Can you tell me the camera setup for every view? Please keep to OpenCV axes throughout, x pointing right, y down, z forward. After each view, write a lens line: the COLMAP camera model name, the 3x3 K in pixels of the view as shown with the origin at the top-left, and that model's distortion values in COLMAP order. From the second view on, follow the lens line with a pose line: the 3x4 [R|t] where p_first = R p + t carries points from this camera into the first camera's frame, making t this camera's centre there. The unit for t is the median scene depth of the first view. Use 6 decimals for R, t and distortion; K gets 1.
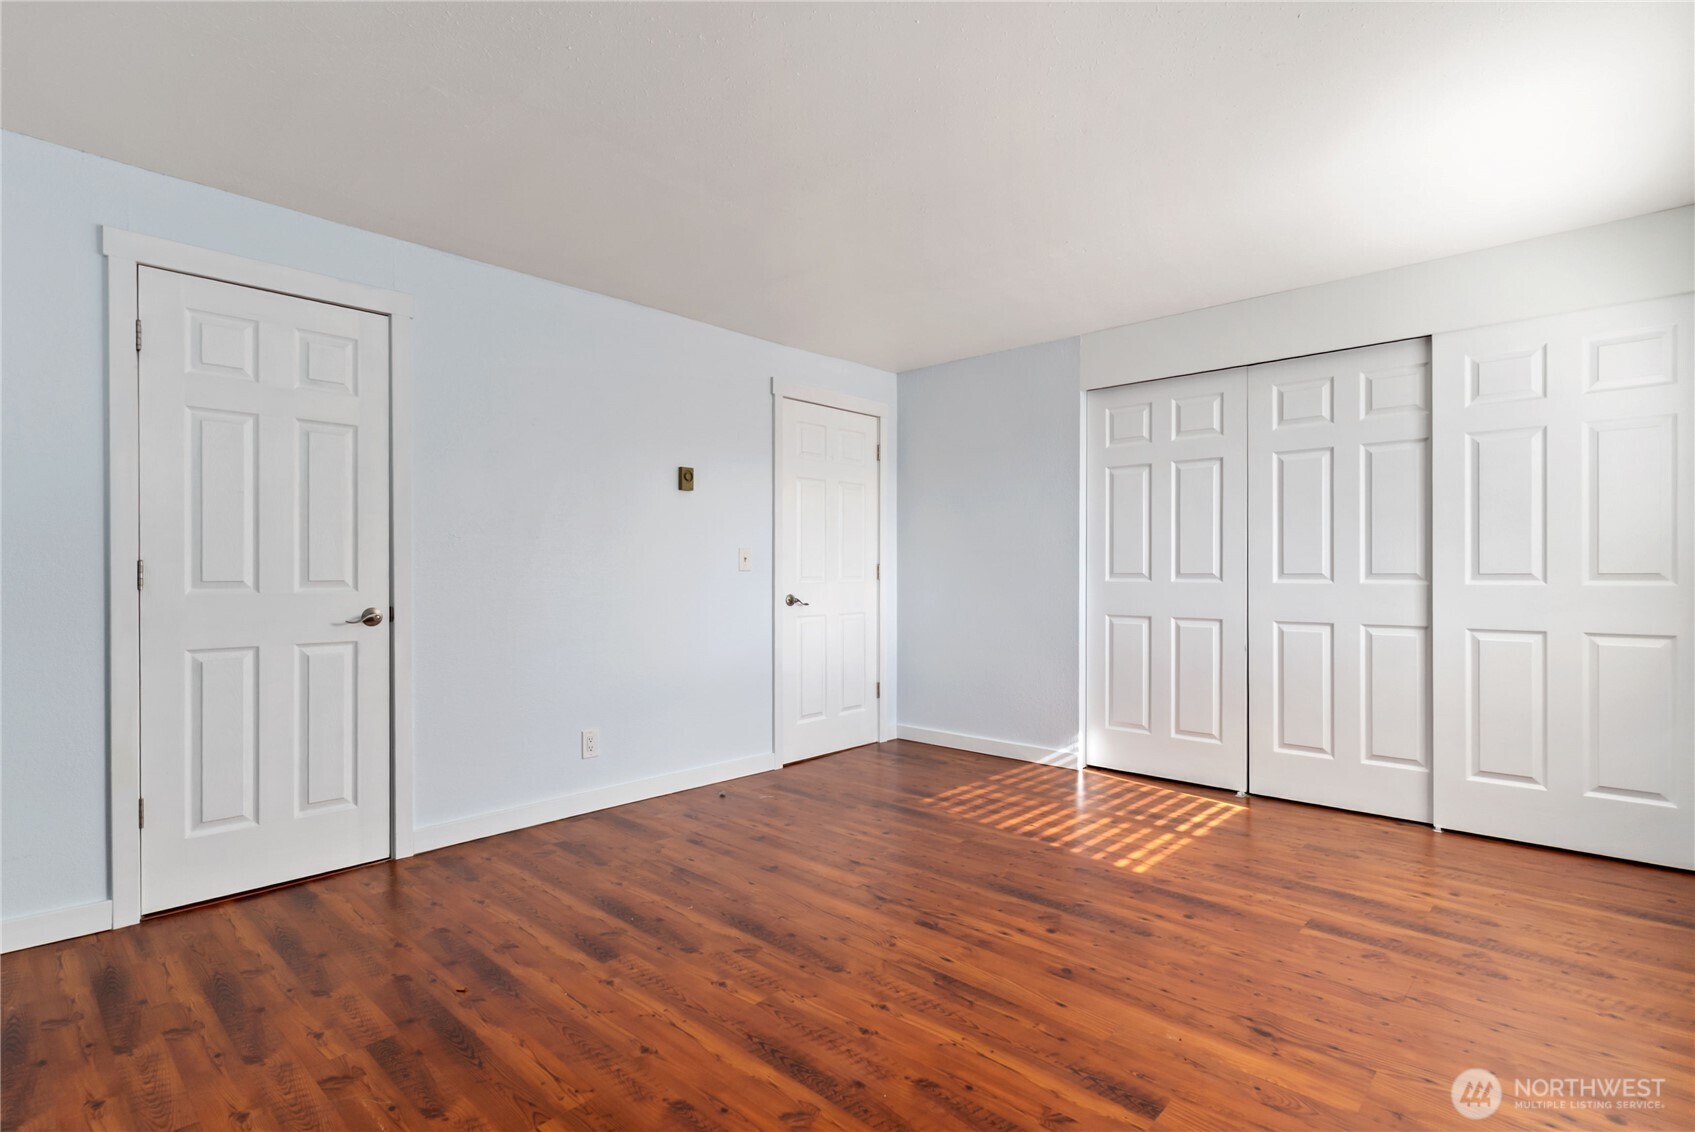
lens RADIAL K [[831.9, 0, 846.0], [0, 831.9, 565.0], [0, 0, 1]] dist [0.012402, -0.002521]
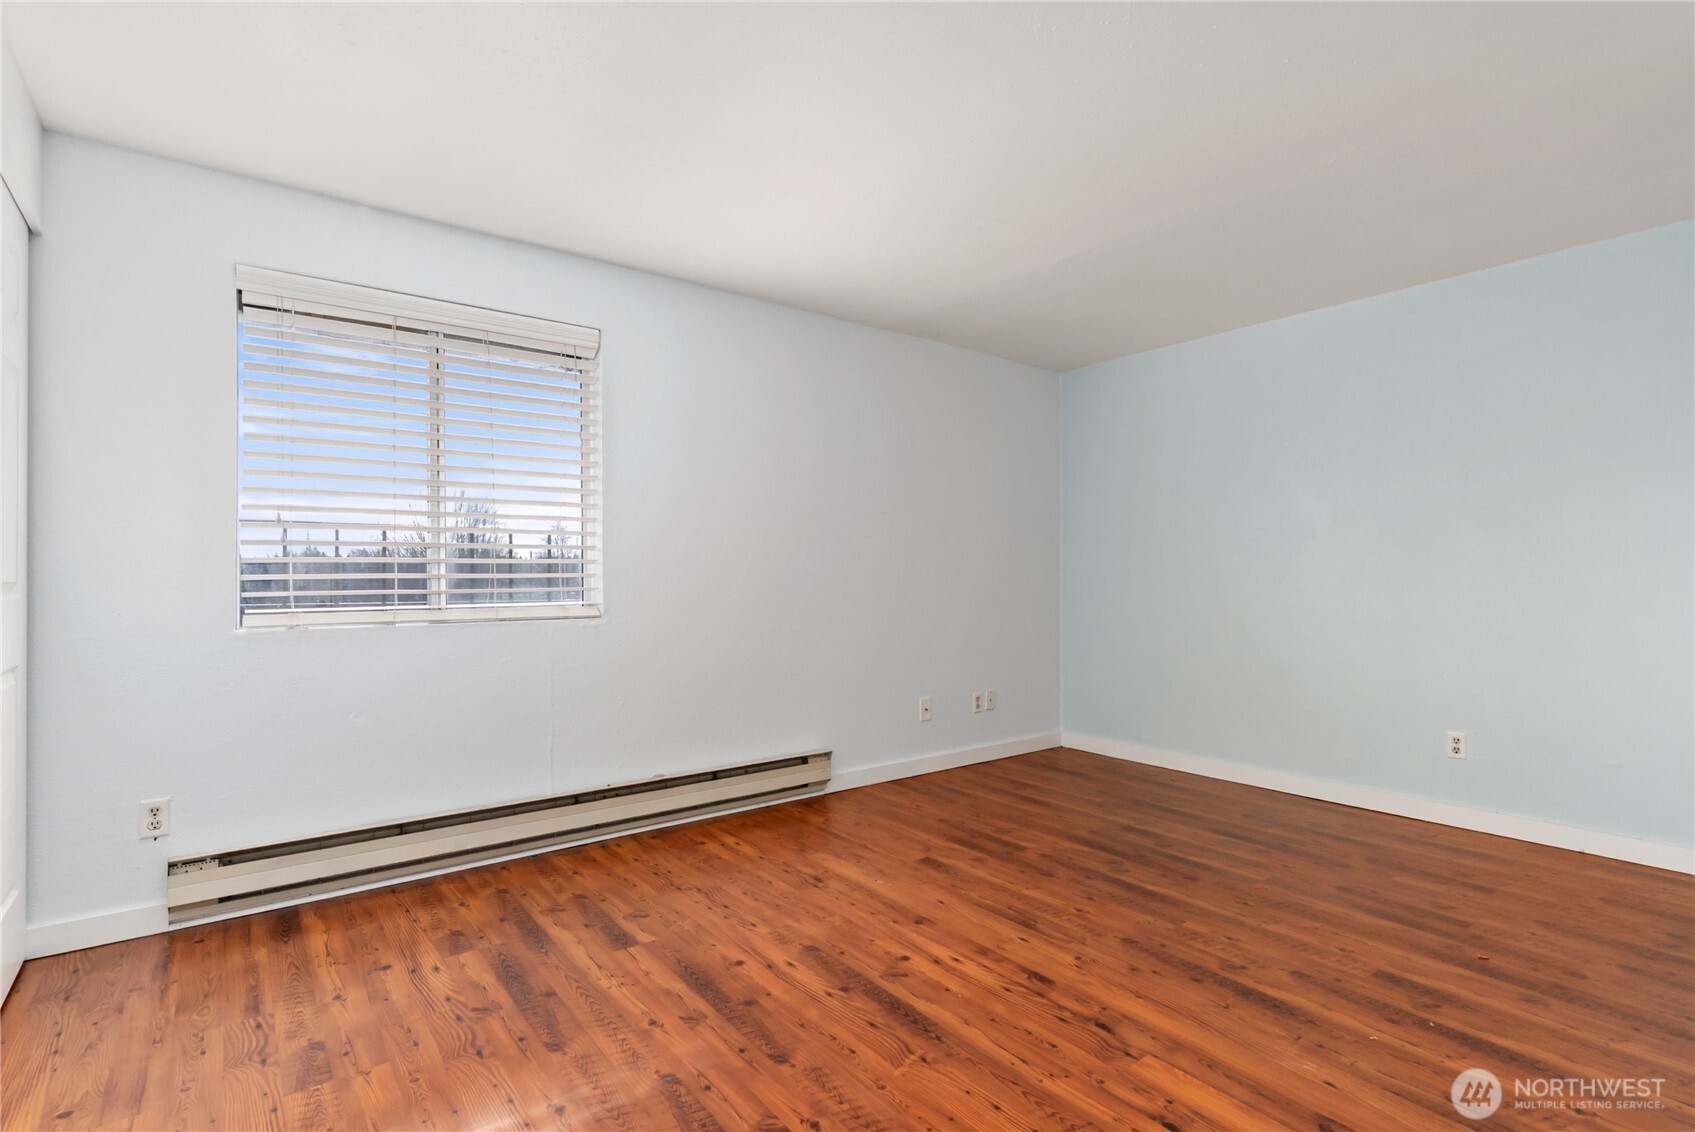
lens RADIAL K [[831.9, 0, 856.0], [0, 831.9, 571.4], [0, 0, 1]] dist [0.012402, -0.002521]
pose [[-0.988752, 0.004636, 0.149495, 0.166967], [0.003101, 0.999940, -0.010500, 0.015146], [-0.149535, -0.009918, -0.988707, 2.040074]]
